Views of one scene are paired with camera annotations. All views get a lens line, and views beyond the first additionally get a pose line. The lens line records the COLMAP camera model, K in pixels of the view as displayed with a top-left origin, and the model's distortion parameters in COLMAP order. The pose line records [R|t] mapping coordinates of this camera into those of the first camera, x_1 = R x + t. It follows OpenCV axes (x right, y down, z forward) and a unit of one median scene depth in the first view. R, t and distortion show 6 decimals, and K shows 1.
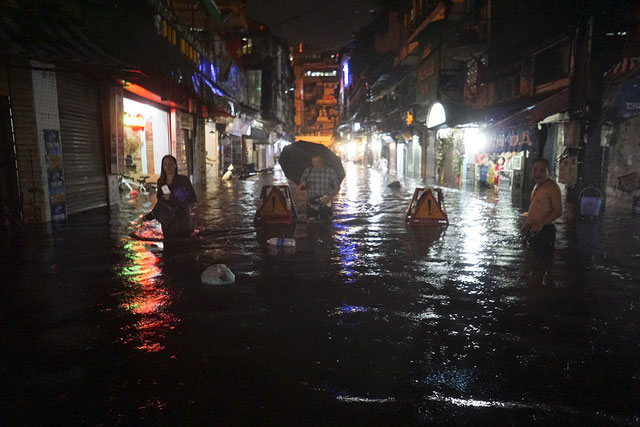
lens RADIAL K [[460.3, 0, 320.2], [0, 460.3, 212.6], [0, 0, 1]] dist [-0.013713, 0.000927]
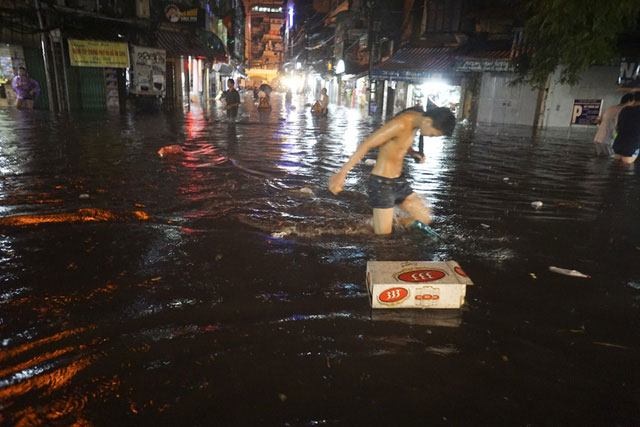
lens RADIAL K [[460.3, 0, 319.3], [0, 460.3, 214.5], [0, 0, 1]] dist [-0.013713, 0.000927]
pose [[0.992068, 0.011602, 0.125166, -0.010546], [-0.029289, 0.989660, 0.140414, 0.024340], [-0.122242, -0.142967, 0.982149, -0.188097]]
